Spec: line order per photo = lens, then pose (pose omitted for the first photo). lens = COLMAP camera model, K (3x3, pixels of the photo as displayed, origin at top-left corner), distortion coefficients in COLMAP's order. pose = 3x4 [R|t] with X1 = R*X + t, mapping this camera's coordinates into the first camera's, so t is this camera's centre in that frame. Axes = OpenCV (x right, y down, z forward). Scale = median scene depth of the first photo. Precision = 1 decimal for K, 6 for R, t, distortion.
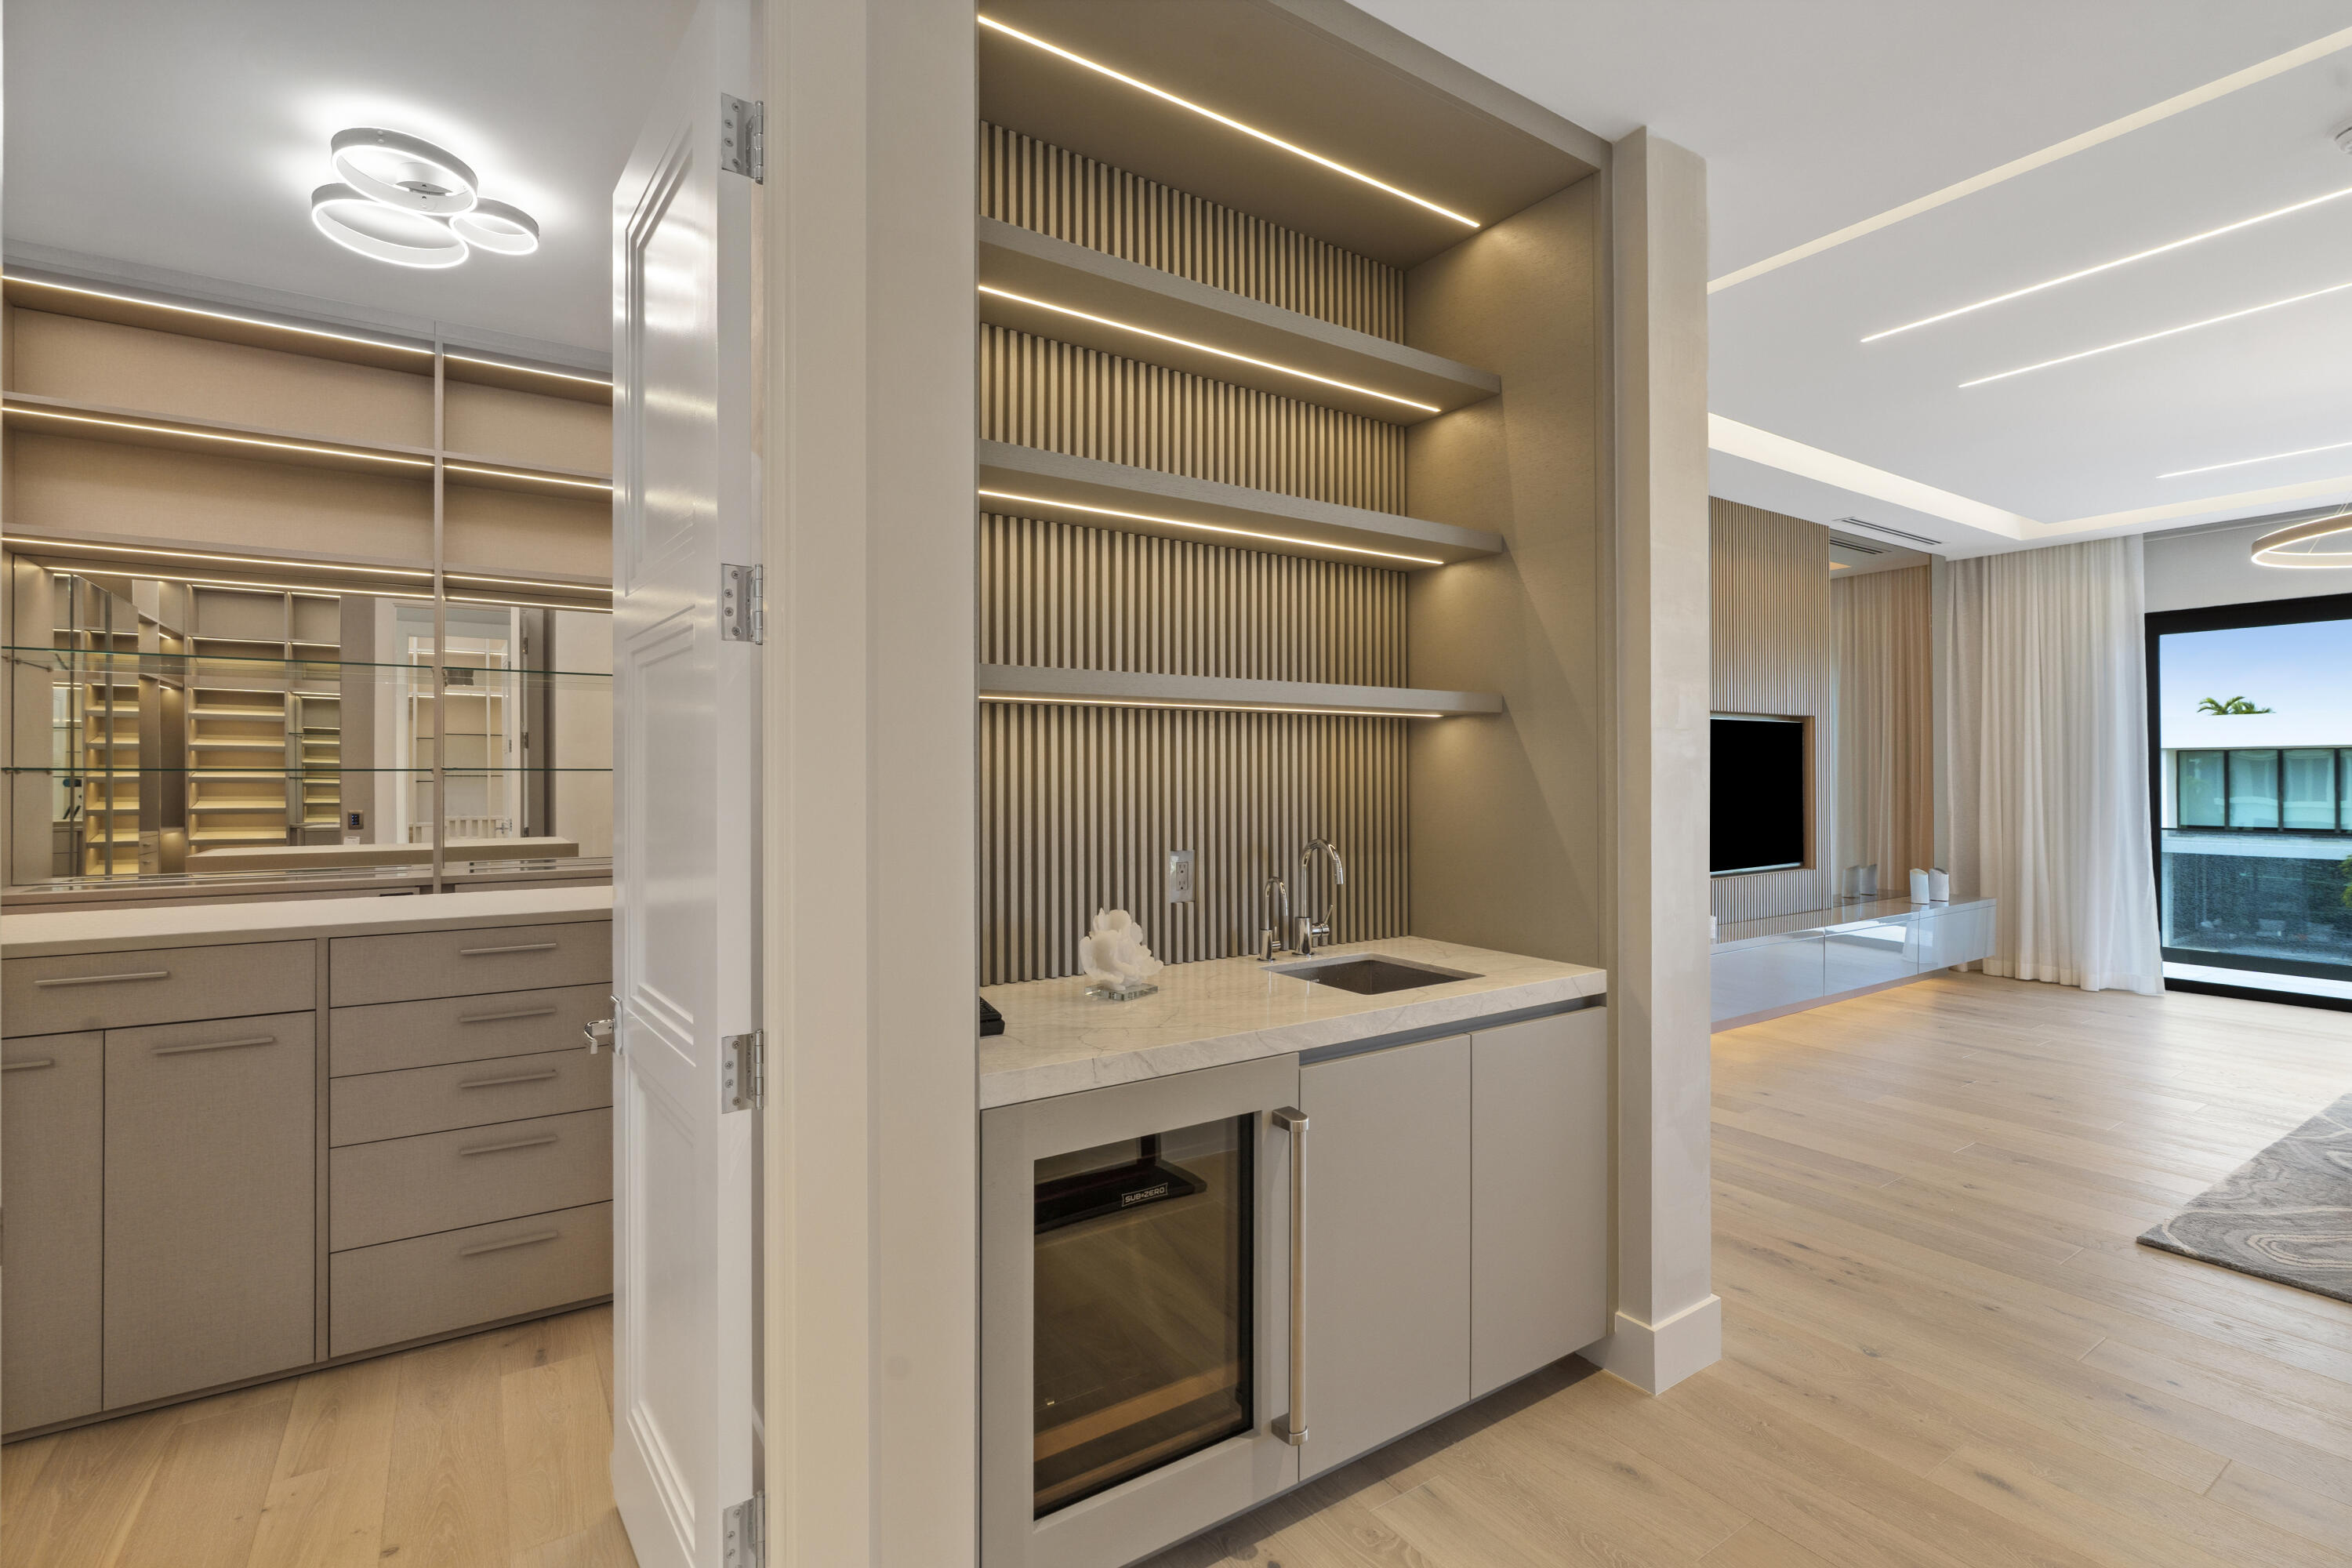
lens RADIAL K [[1072.9, 0, 1137.2], [0, 1072.9, 766.5], [0, 0, 1]] dist [-0.009105, 0.003755]
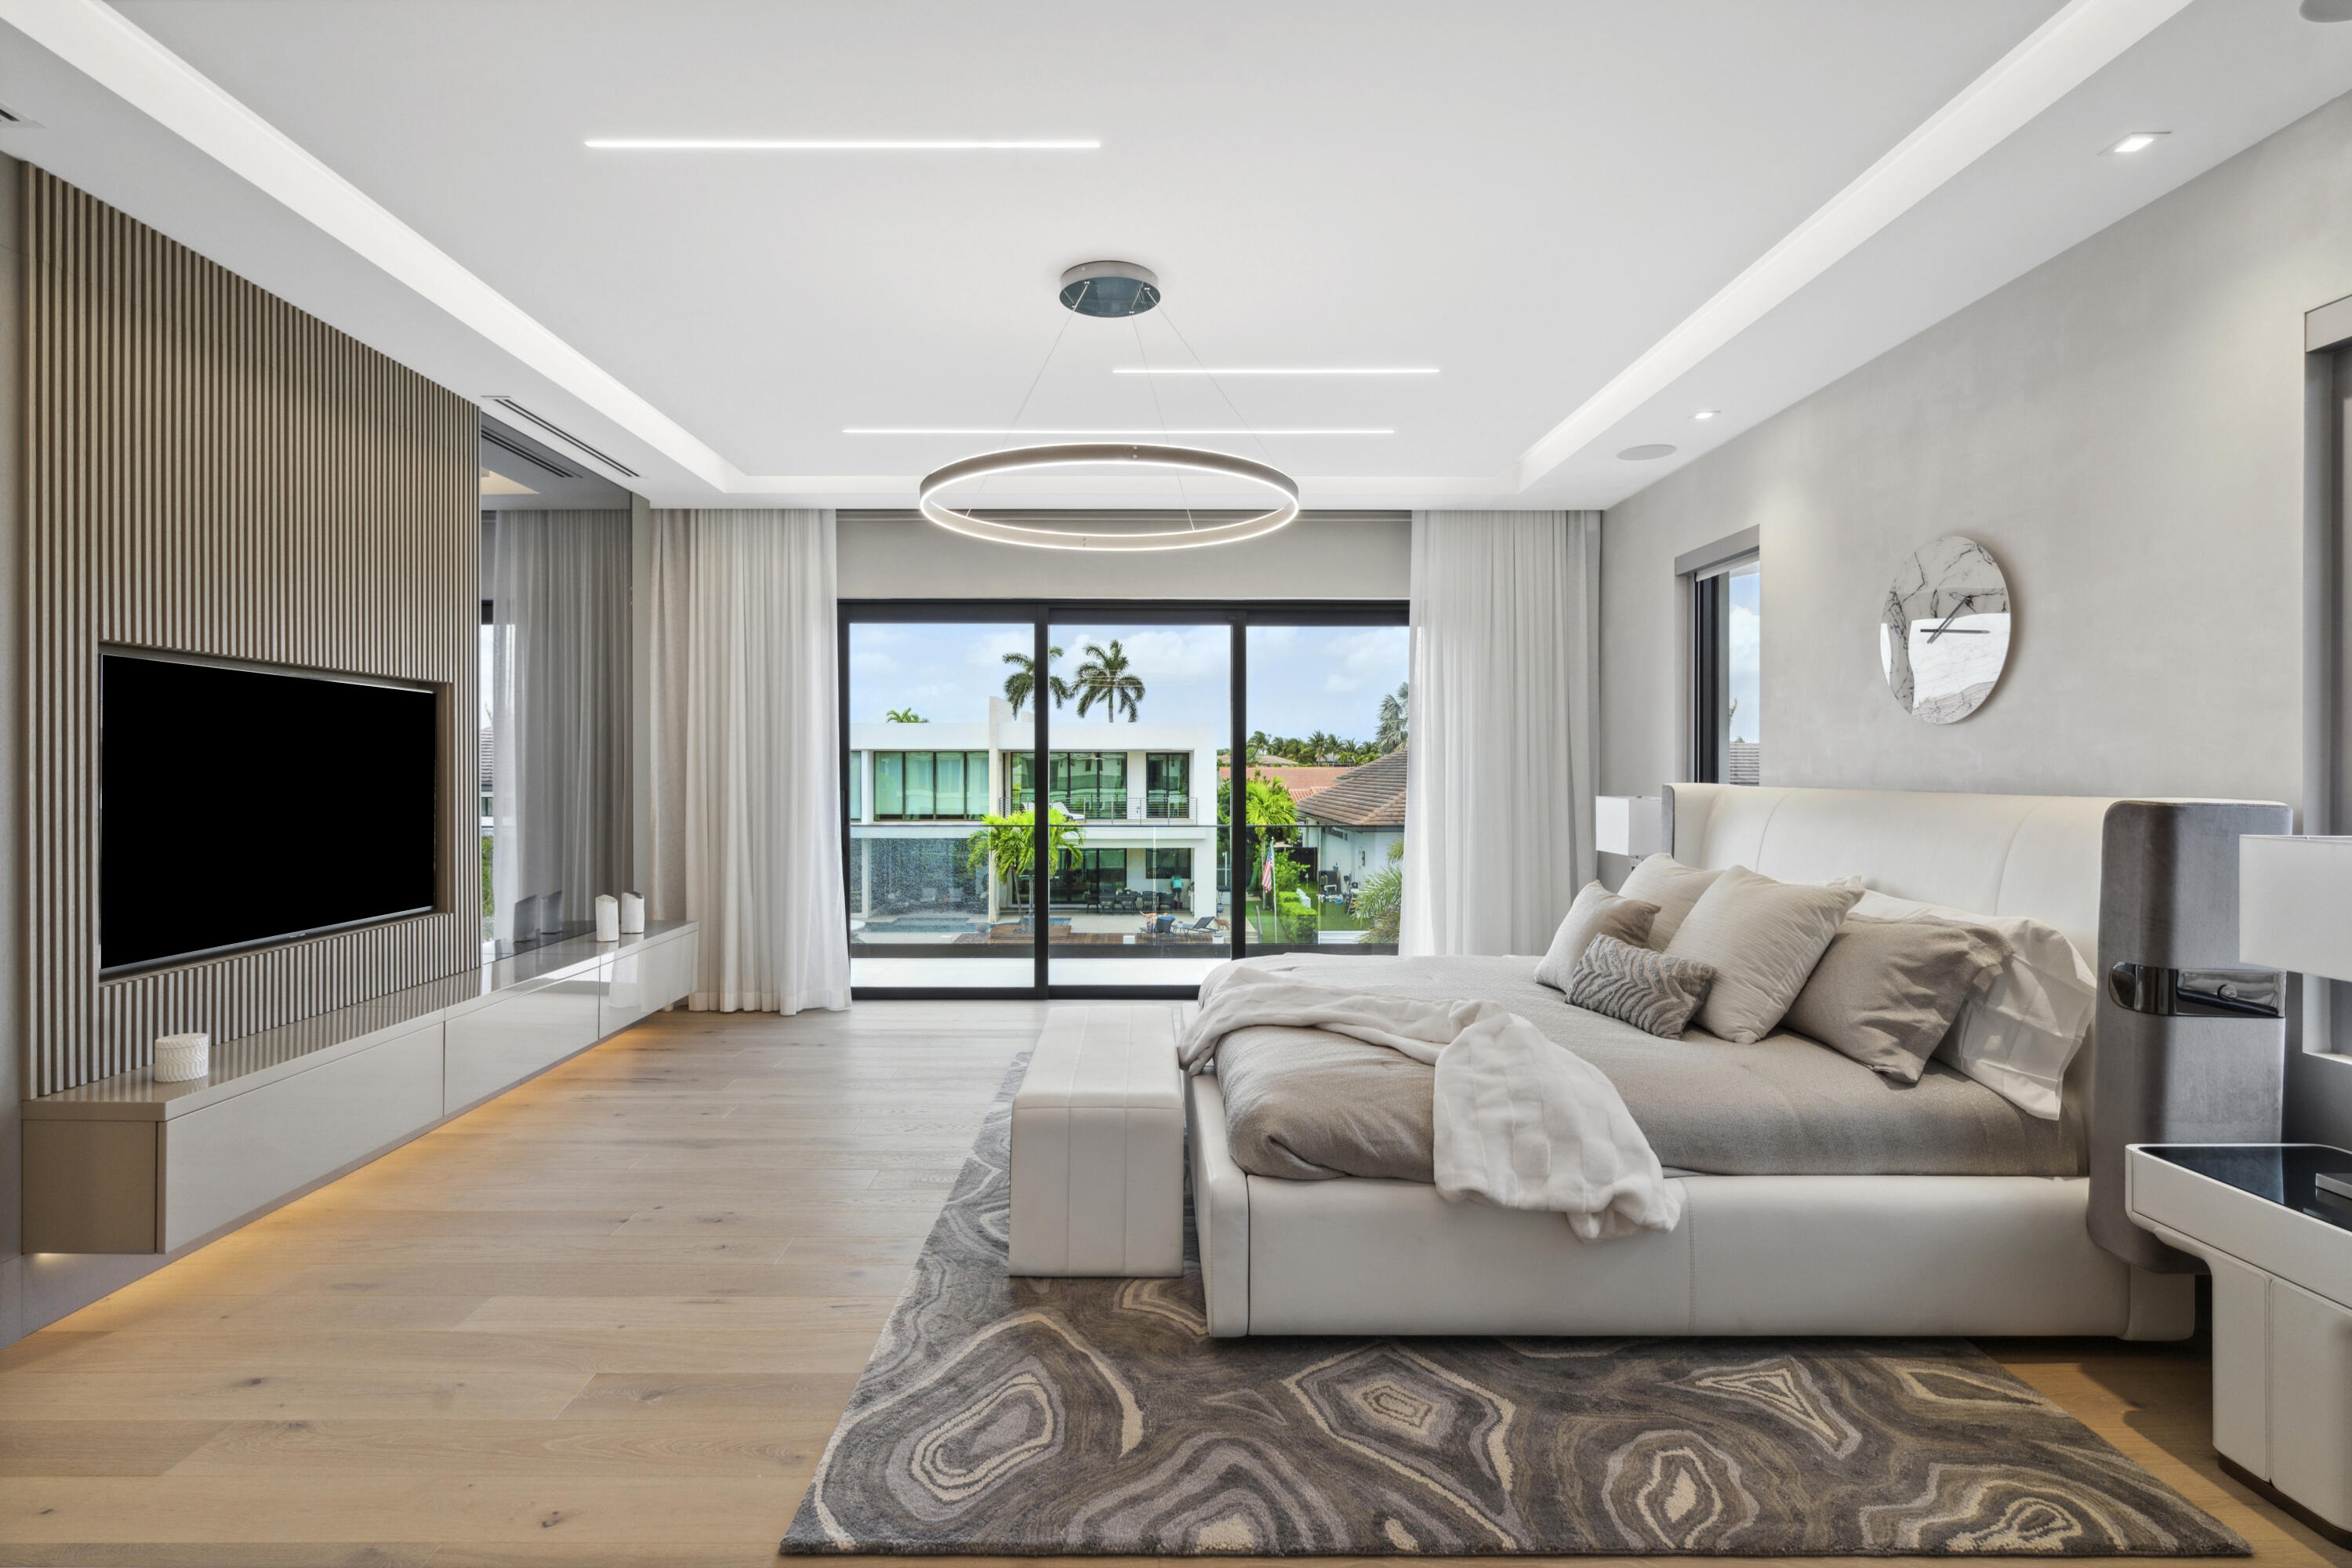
lens RADIAL K [[1167.5, 0, 1144.8], [0, 1167.5, 770.7], [0, 0, 1]] dist [-0.010882, 0.008999]
pose [[0.541329, -0.000522, 0.840811, 0.232650], [-0.003888, 0.999988, 0.003125, 0.002873], [-0.840802, -0.004961, 0.541320, 0.222517]]
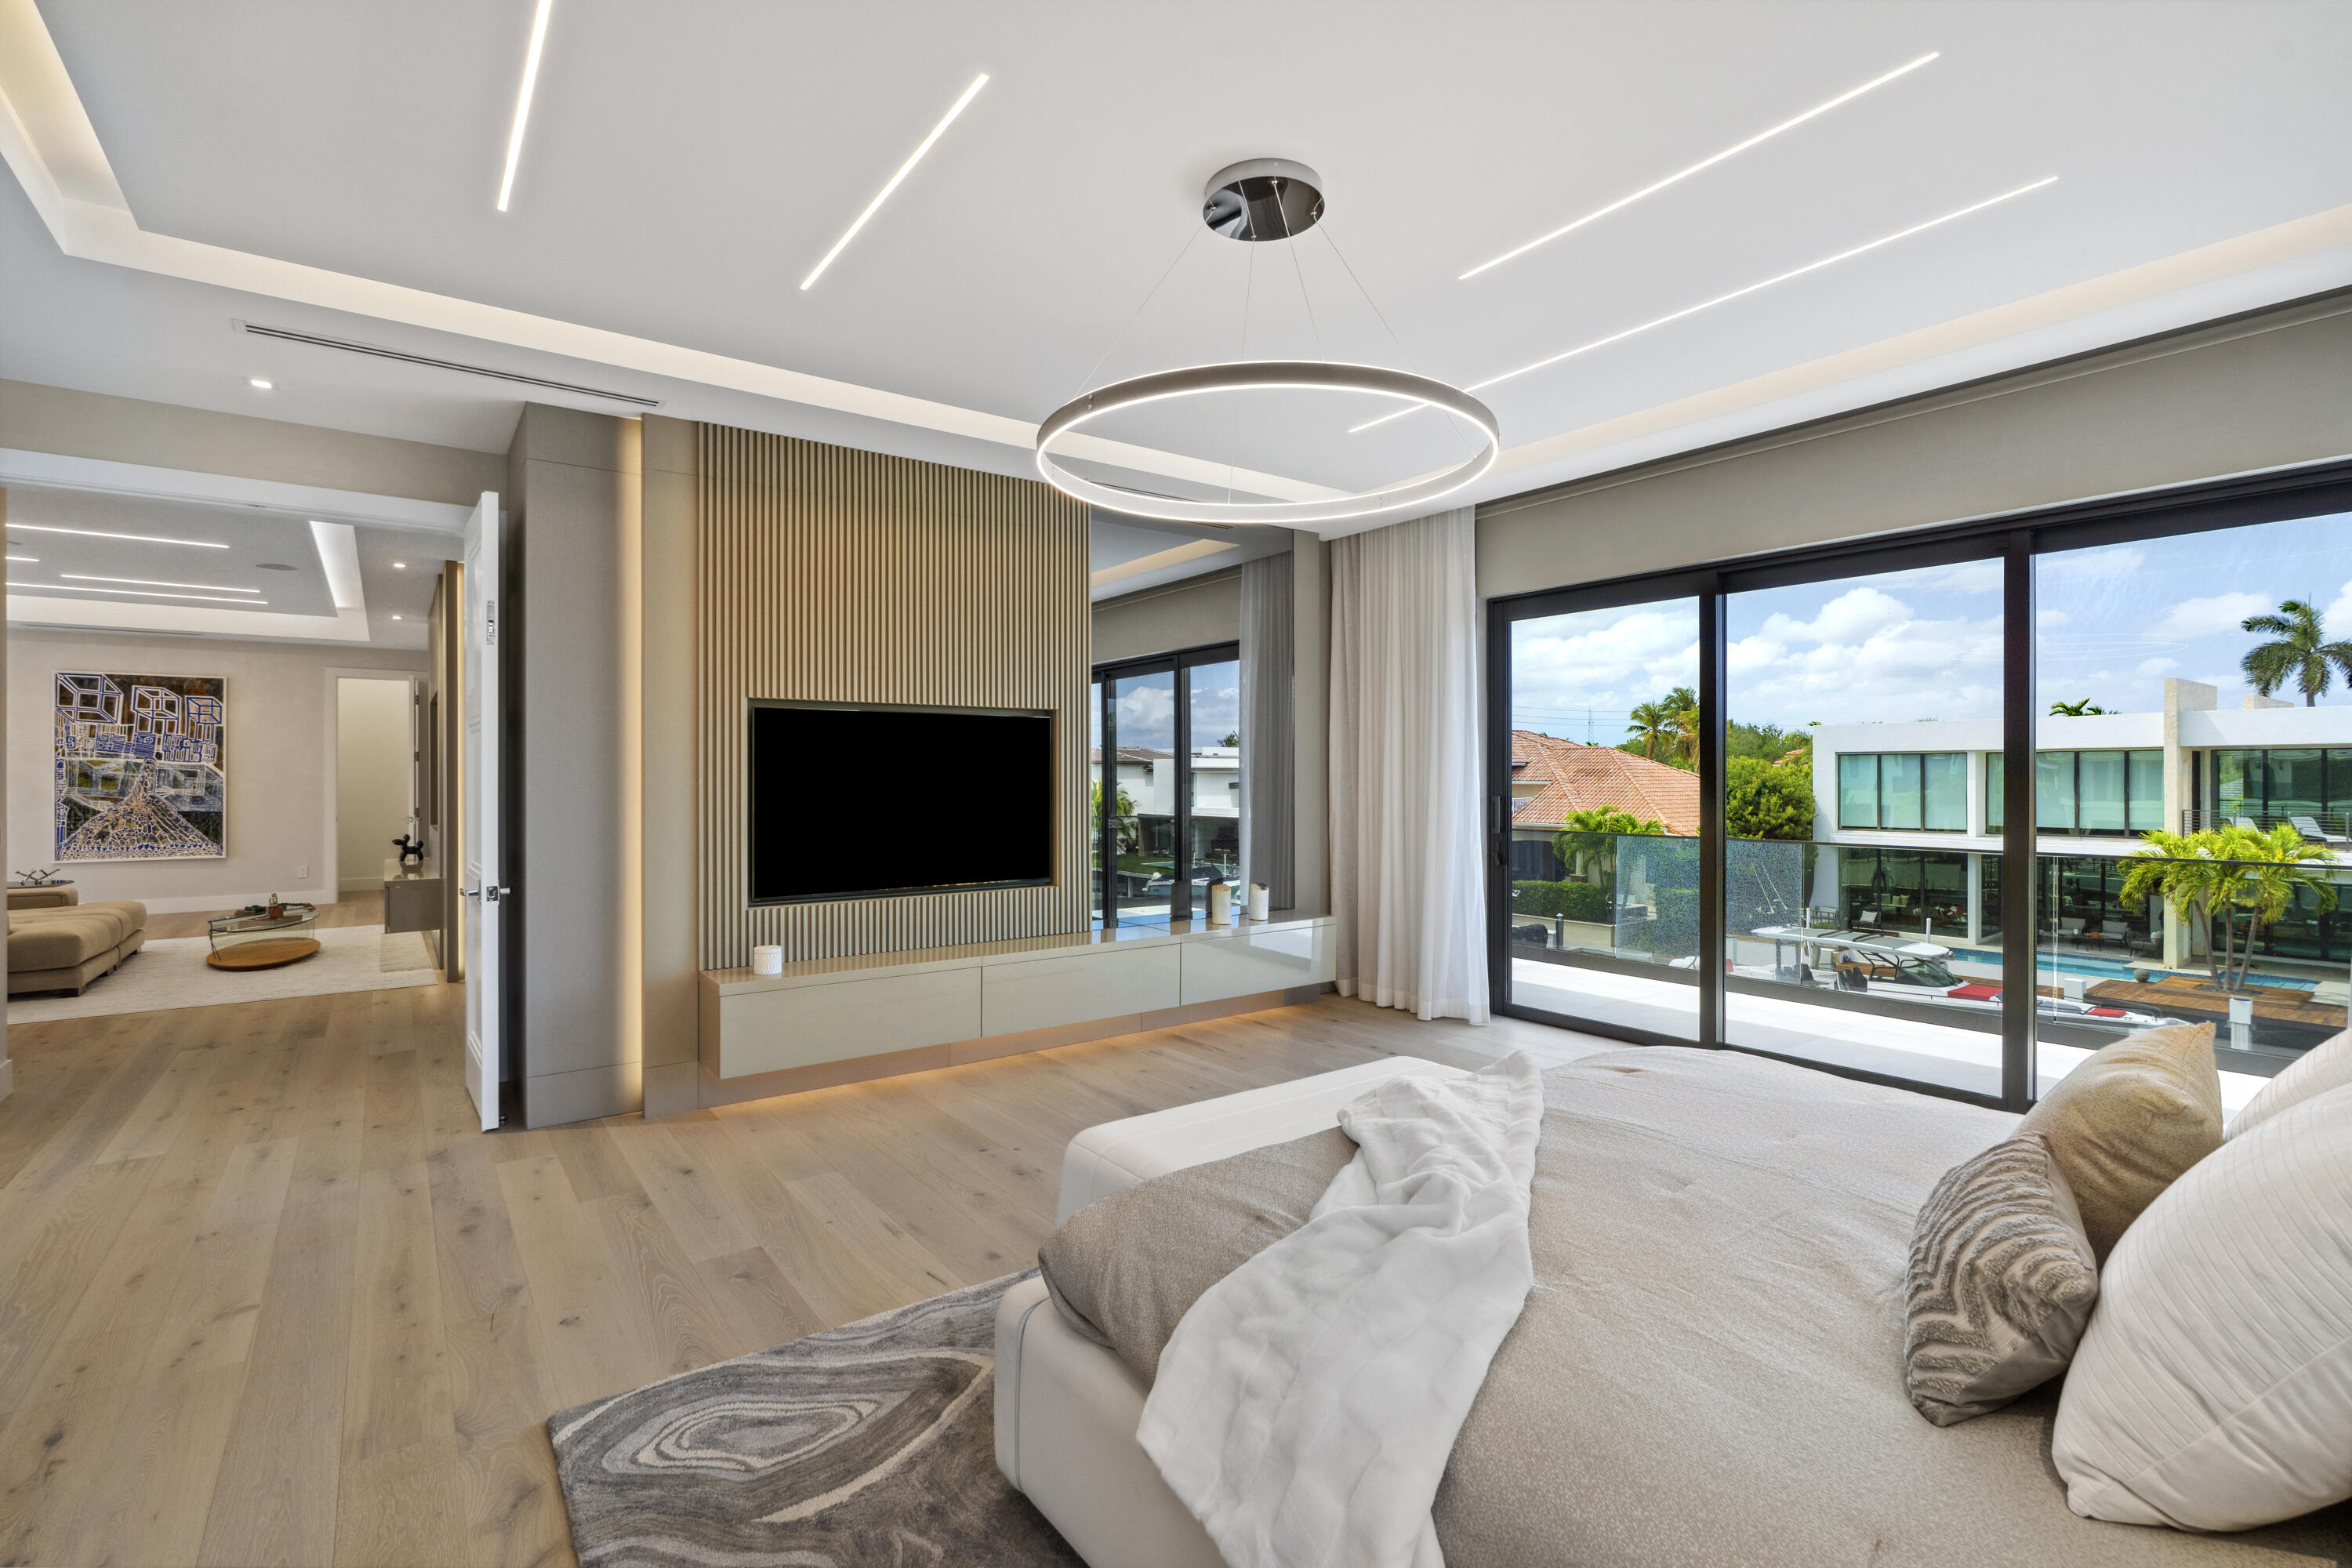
lens RADIAL K [[1072.9, 0, 1162.8], [0, 1072.9, 775.5], [0, 0, 1]] dist [-0.009105, 0.003755]
pose [[0.998737, -0.001487, 0.050212, 0.611366], [0.001223, 0.999985, 0.005276, 0.001400], [-0.050219, -0.005208, 0.998725, 0.118109]]
